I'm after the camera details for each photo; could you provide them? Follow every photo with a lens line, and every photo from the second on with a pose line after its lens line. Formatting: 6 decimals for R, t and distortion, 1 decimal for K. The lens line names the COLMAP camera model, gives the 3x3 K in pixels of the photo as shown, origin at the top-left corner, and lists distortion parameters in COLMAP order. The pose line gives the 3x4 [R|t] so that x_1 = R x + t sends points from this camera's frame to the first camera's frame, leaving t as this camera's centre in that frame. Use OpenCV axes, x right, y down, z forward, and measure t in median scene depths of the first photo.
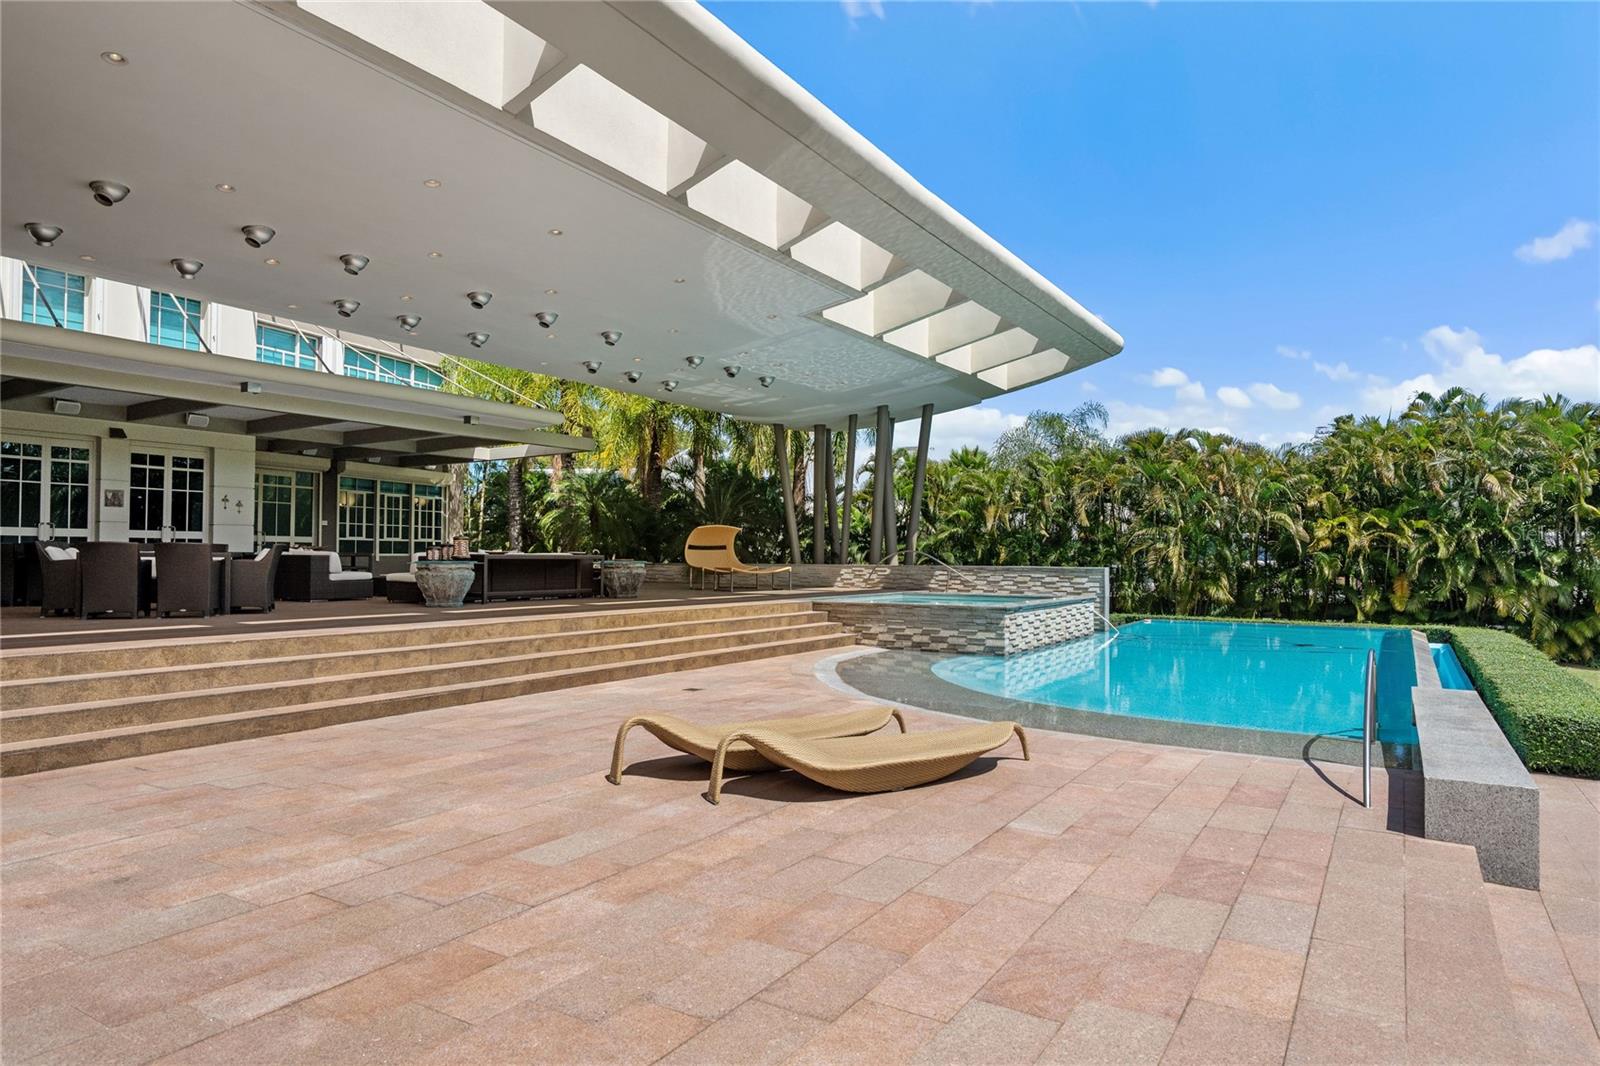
lens RADIAL K [[954.8, 0, 798.6], [0, 954.8, 542.9], [0, 0, 1]] dist [0.004739, 0.000111]
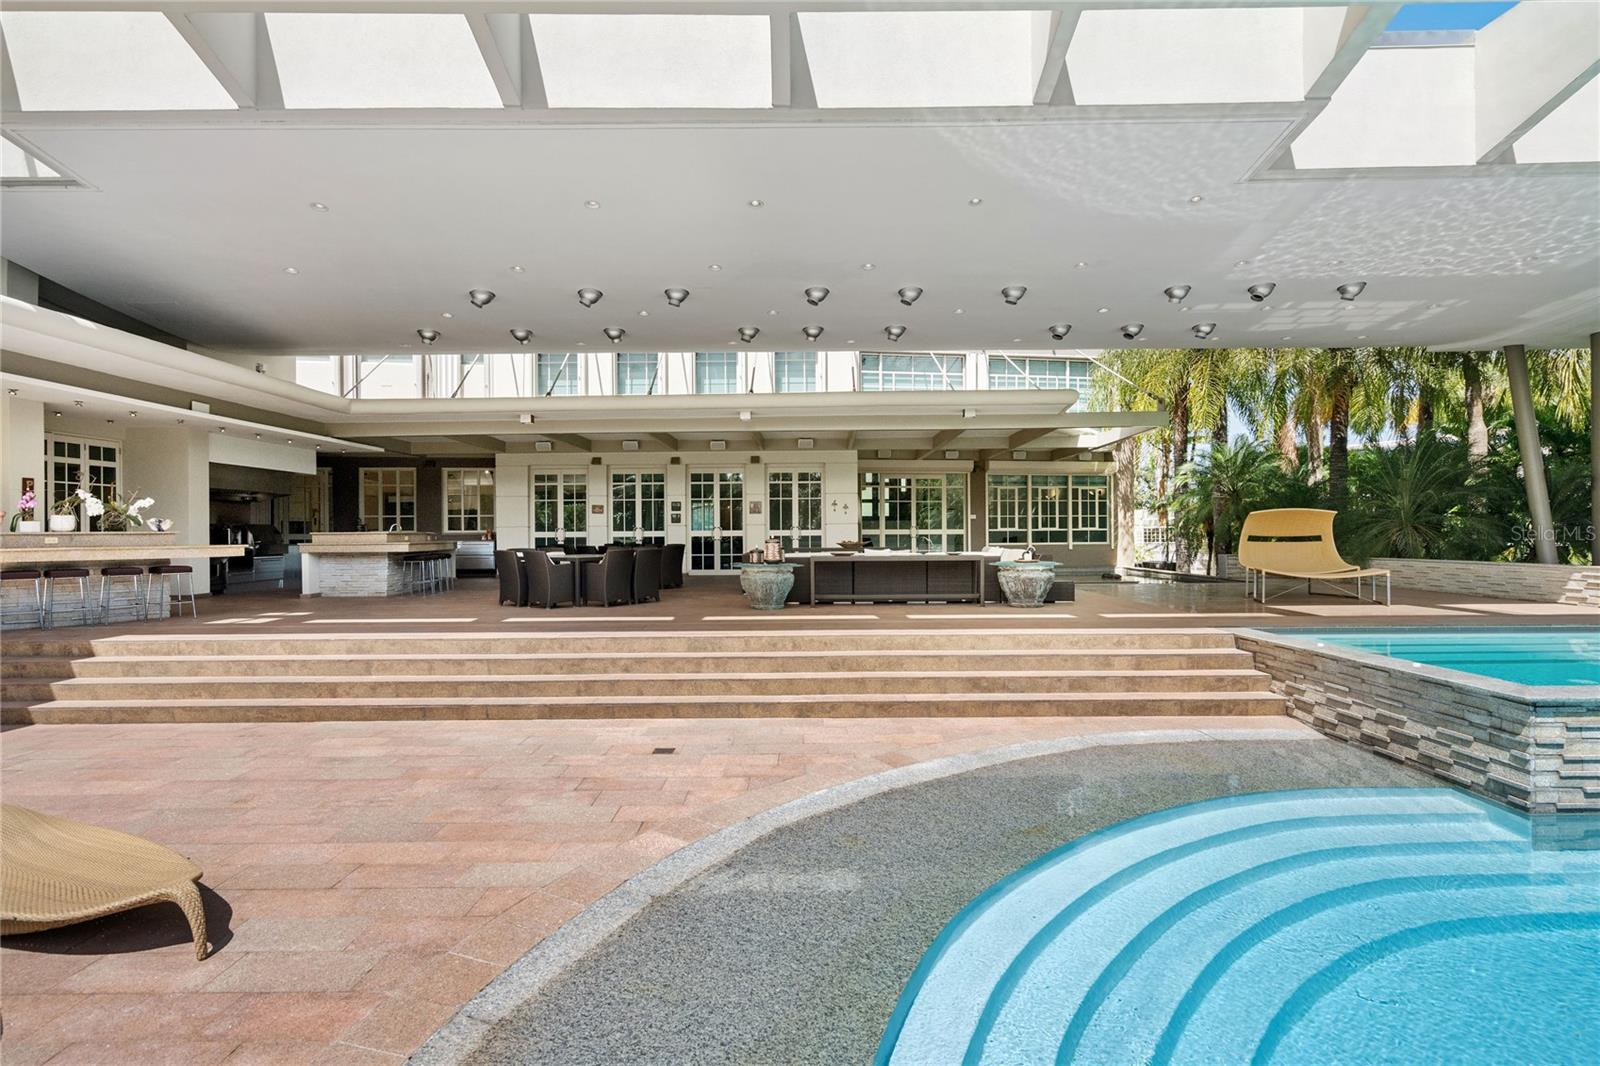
lens RADIAL K [[806.6, 0, 800.9], [0, 806.6, 529.2], [0, 0, 1]] dist [0.005515, 0.000918]
pose [[0.526648, -0.014508, -0.849960, 0.333434], [0.022659, 0.999739, -0.003024, -0.012500], [0.849781, -0.017667, 0.526839, 0.509022]]
